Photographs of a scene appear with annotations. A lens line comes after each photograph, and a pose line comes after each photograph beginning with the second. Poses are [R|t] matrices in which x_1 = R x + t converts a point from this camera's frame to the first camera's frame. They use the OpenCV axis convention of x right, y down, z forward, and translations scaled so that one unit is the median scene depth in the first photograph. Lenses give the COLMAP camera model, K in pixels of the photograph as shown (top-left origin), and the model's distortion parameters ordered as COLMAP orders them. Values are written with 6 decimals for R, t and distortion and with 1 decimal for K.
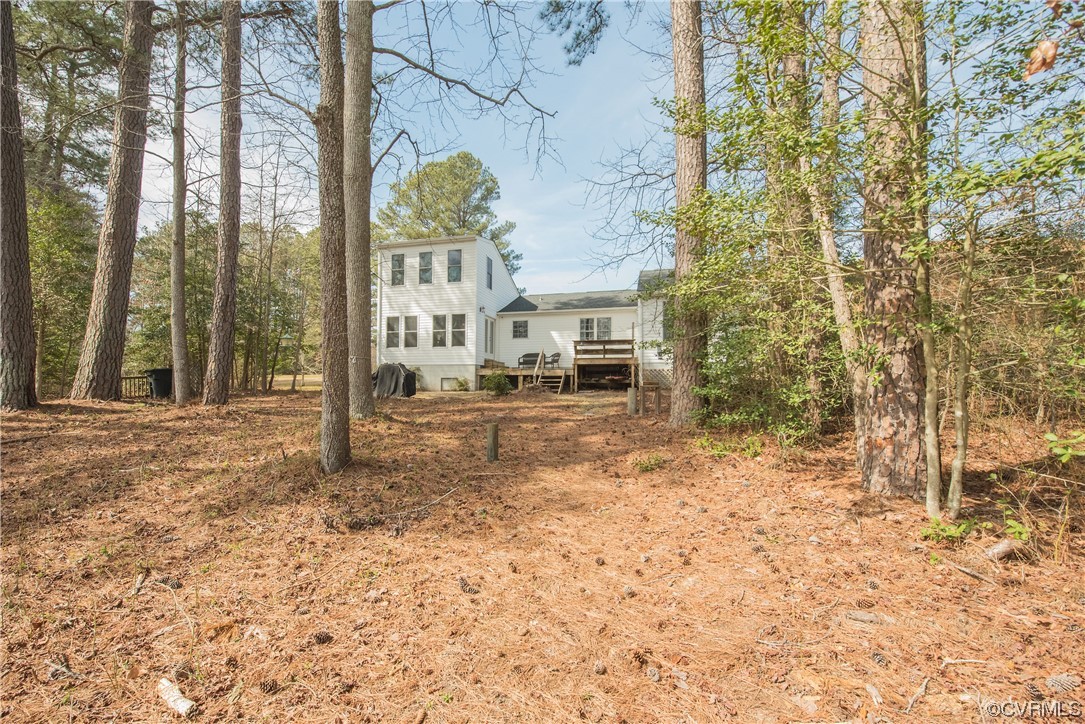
lens RADIAL K [[449.8, 0, 537.1], [0, 449.8, 379.1], [0, 0, 1]] dist [-0.014815, -0.000989]
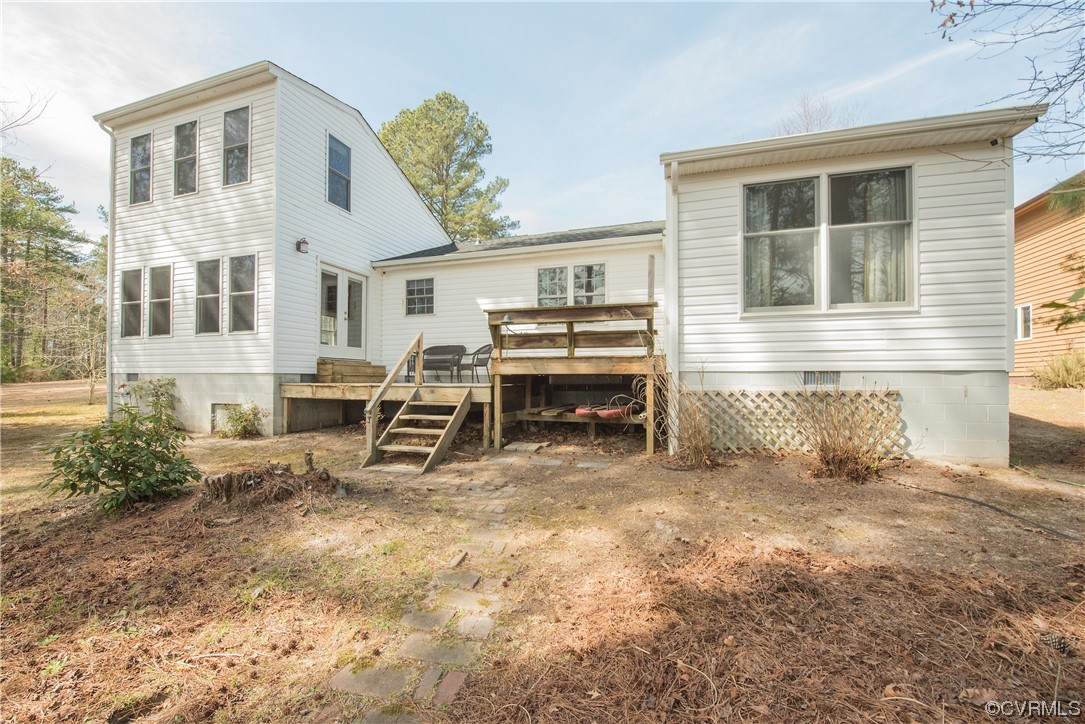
lens RADIAL K [[449.8, 0, 537.1], [0, 449.8, 379.1], [0, 0, 1]] dist [-0.014815, -0.000989]
pose [[0.998144, -0.003710, -0.060782, 0.131790], [0.004766, 0.999840, 0.017234, -0.032769], [0.060708, -0.017492, 0.998002, 0.582700]]
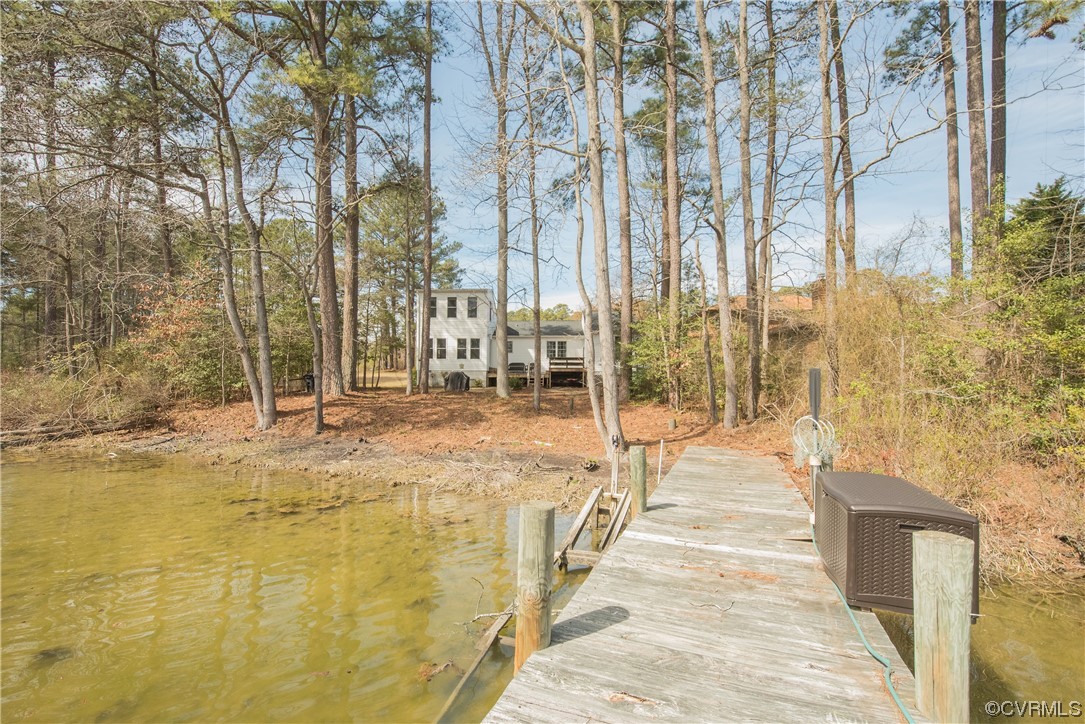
lens RADIAL K [[449.8, 0, 537.1], [0, 449.8, 379.1], [0, 0, 1]] dist [-0.014815, -0.000989]
pose [[0.979805, 0.003536, 0.199924, -0.273915], [-0.005365, 0.999949, 0.008605, -0.016691], [-0.199883, -0.009504, 0.979774, -0.586599]]
